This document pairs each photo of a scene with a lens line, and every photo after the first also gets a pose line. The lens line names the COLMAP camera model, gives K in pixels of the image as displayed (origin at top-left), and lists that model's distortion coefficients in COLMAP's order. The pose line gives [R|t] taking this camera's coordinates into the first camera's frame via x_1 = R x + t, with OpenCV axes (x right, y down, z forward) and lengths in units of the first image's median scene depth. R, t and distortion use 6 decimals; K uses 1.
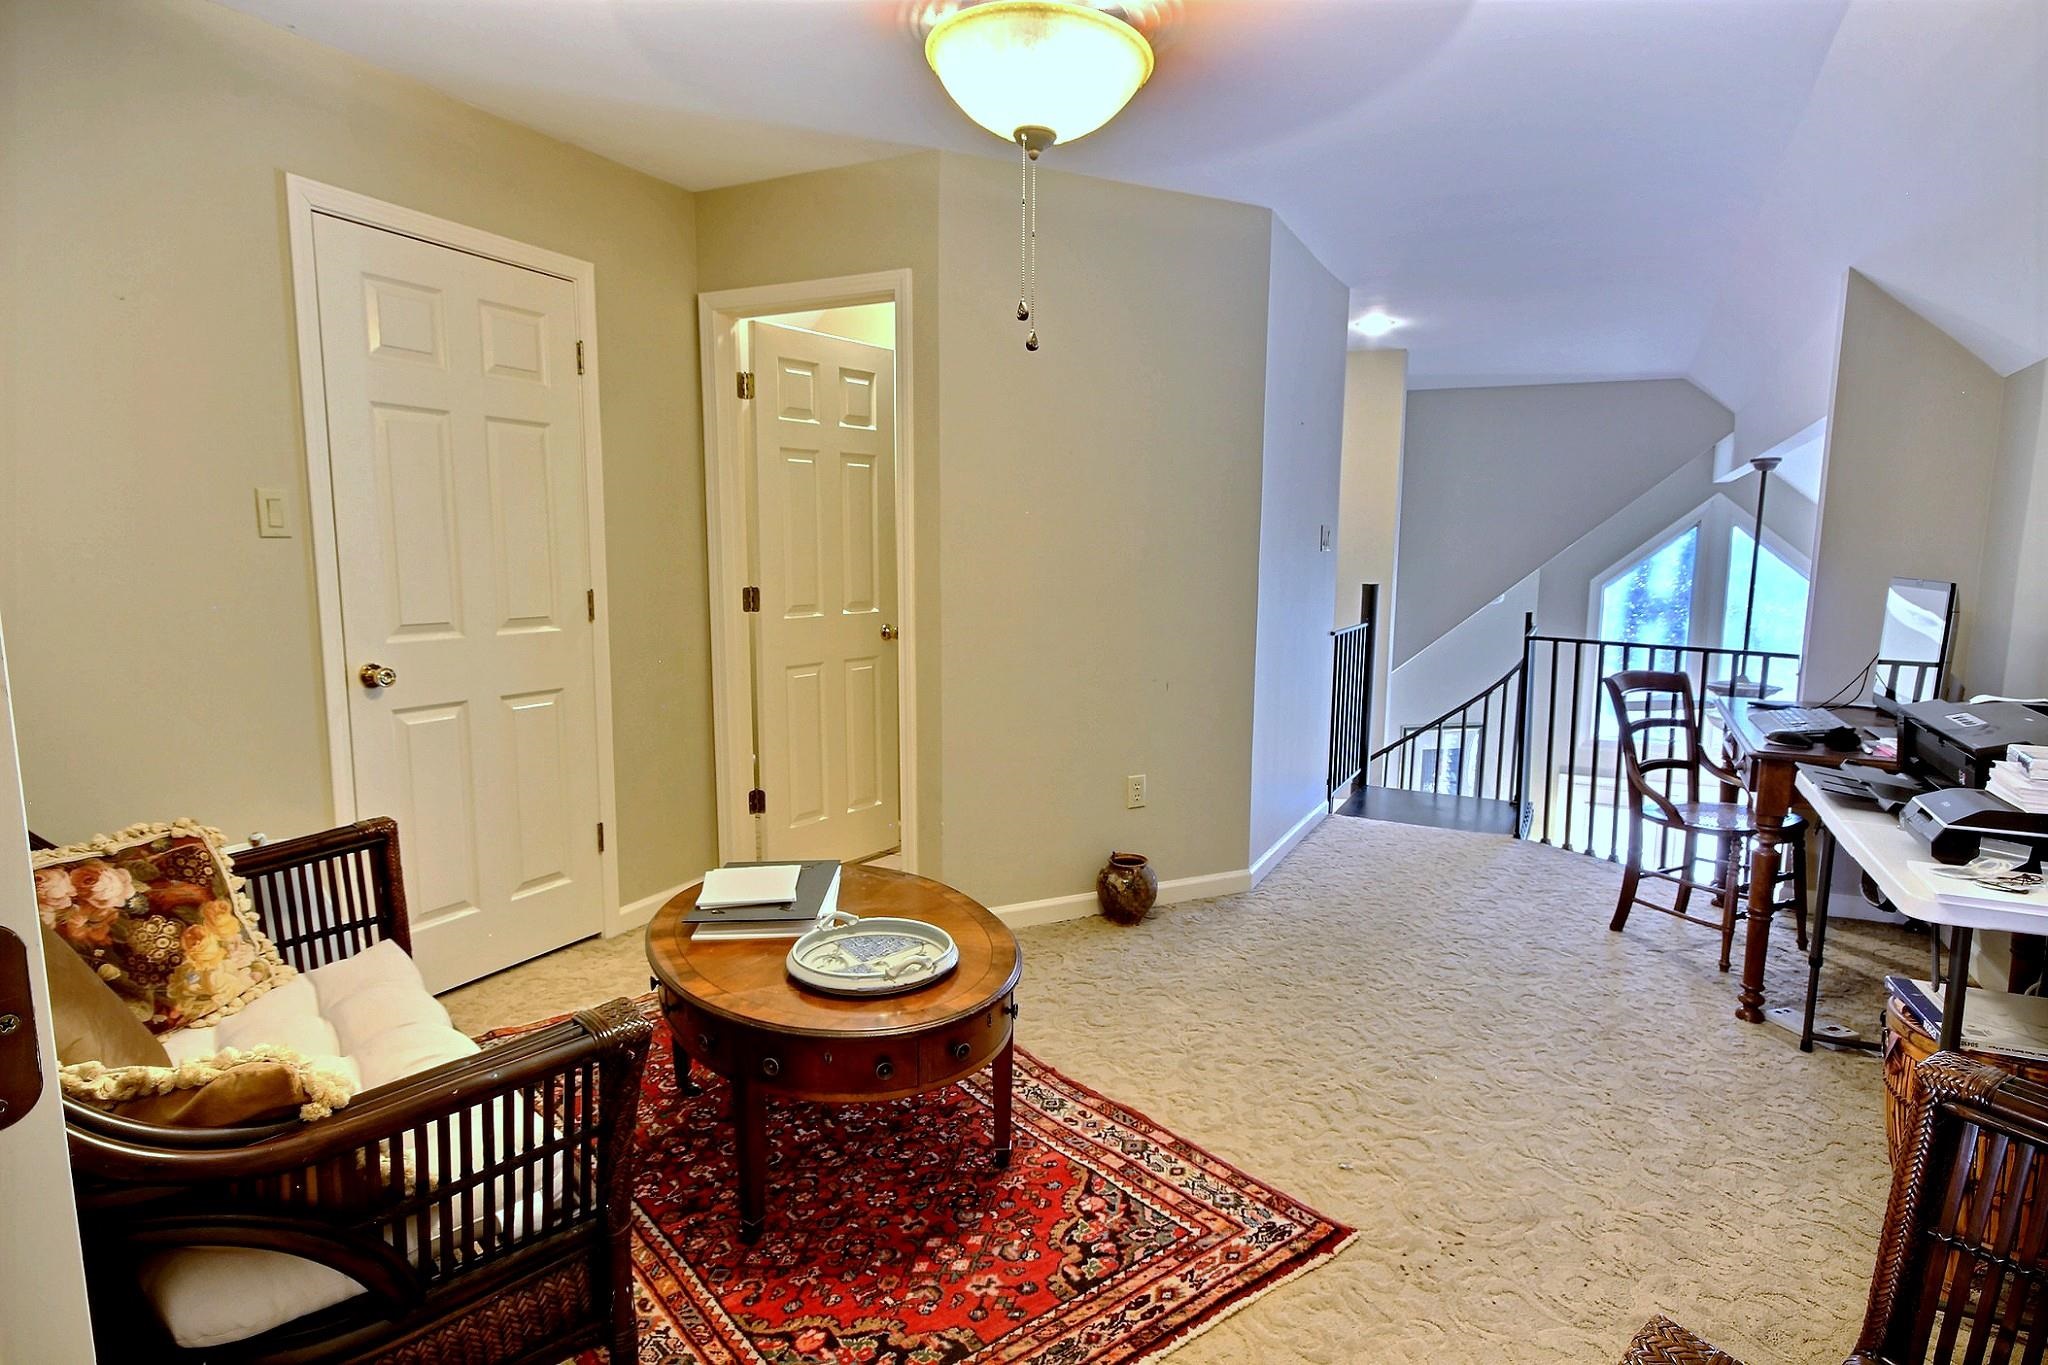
lens RADIAL K [[1113.6, 0, 1024.0], [0, 1113.6, 682.5], [0, 0, 1]] dist [0.001292, 0.000056]
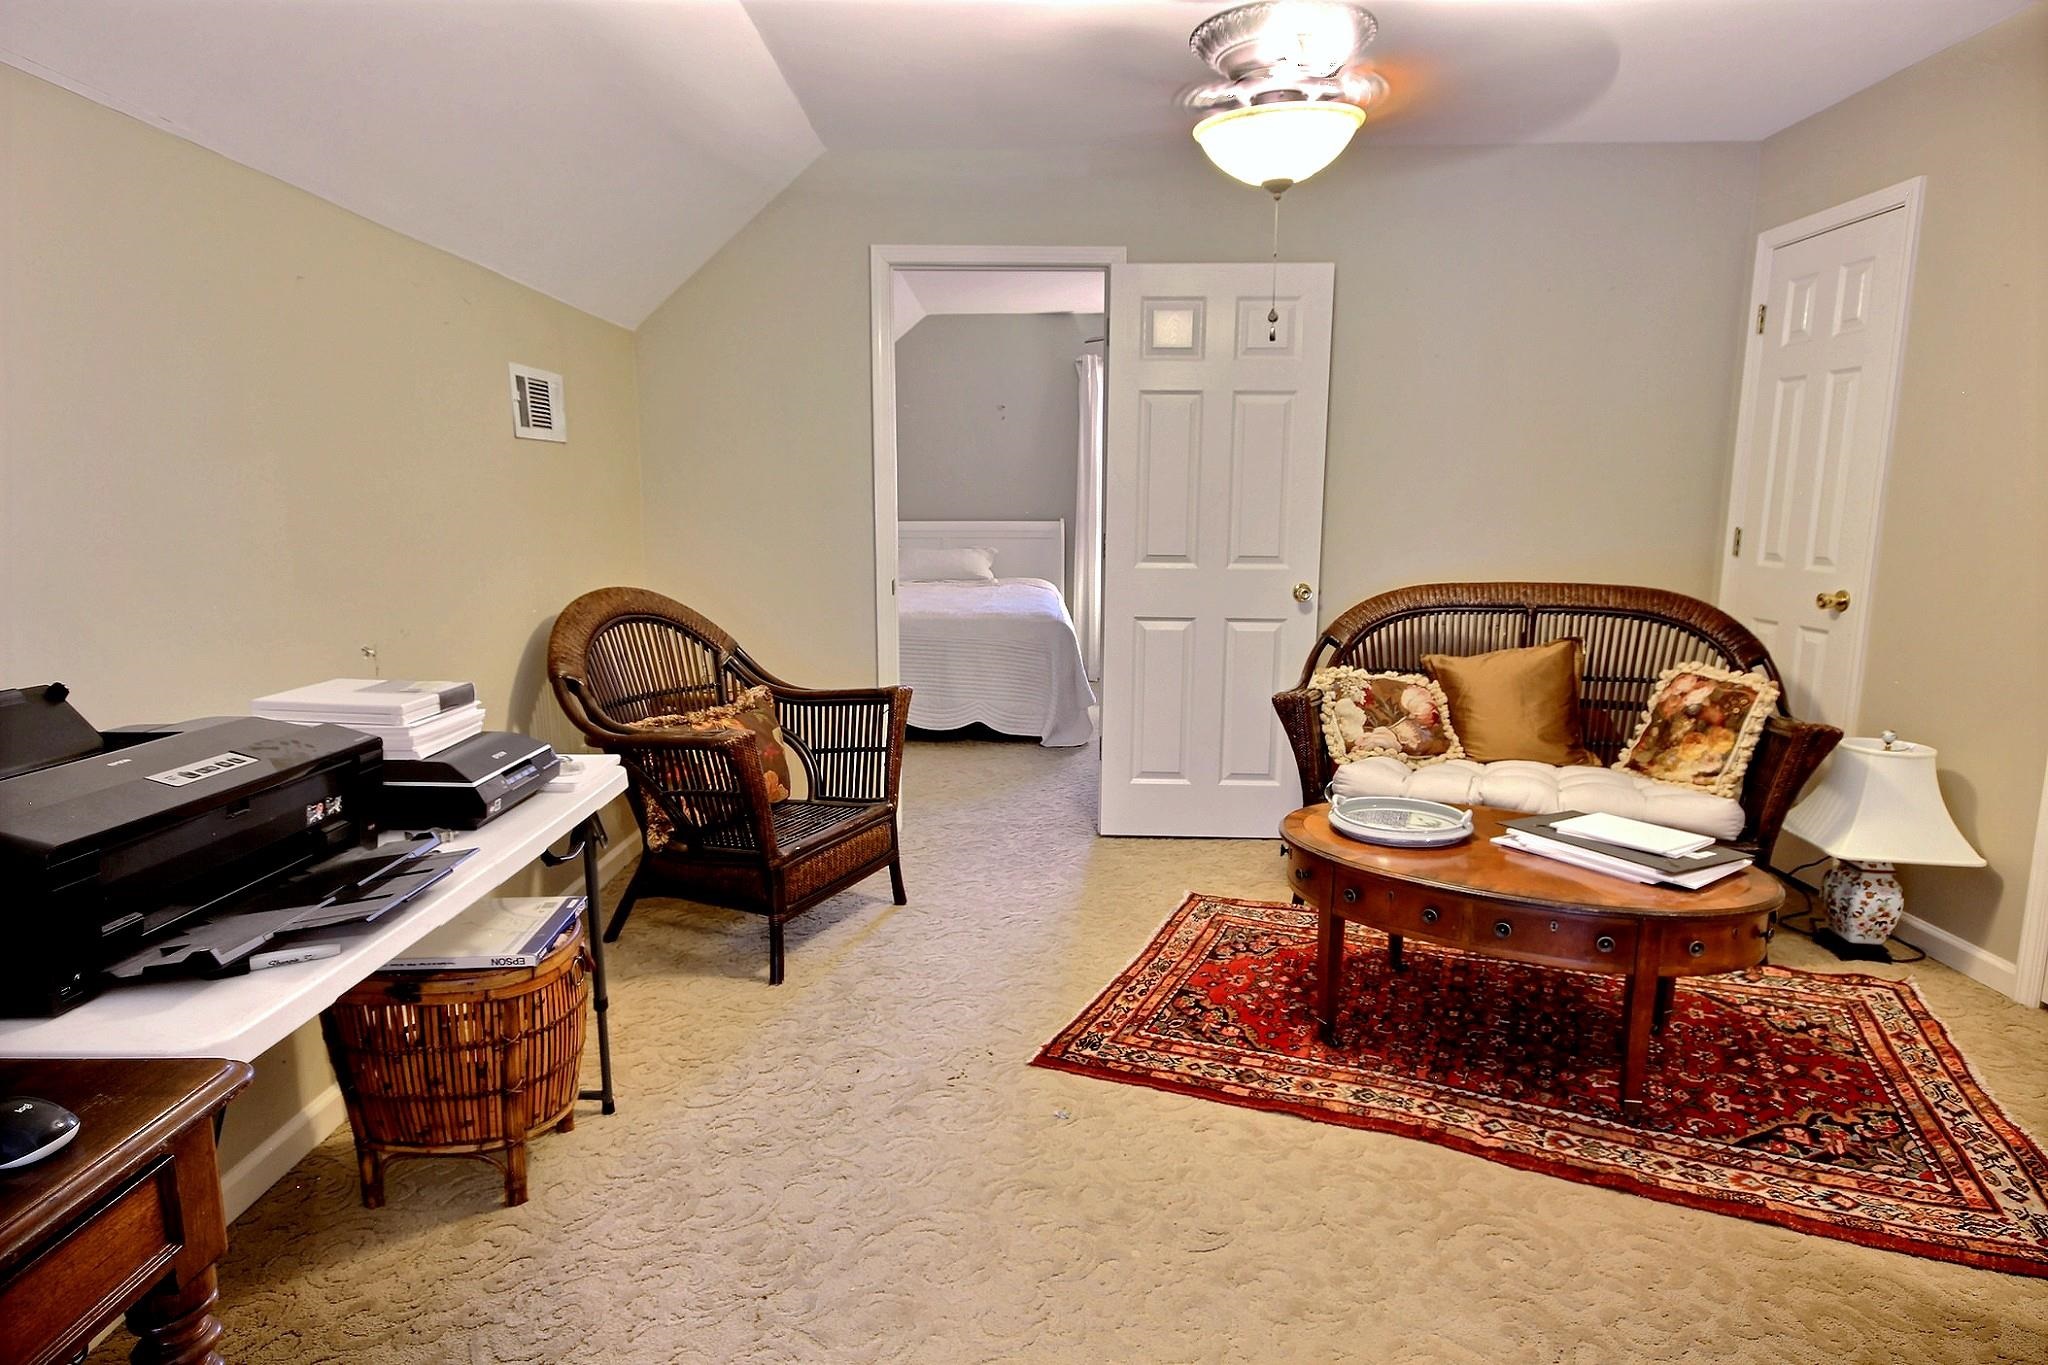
lens RADIAL K [[1113.6, 0, 1024.0], [0, 1113.6, 682.5], [0, 0, 1]] dist [0.001292, 0.000056]
pose [[-0.891178, 0.074500, -0.447495, 0.812967], [-0.053166, 0.962474, 0.266115, -0.220882], [0.450528, 0.260948, -0.853775, 1.918382]]
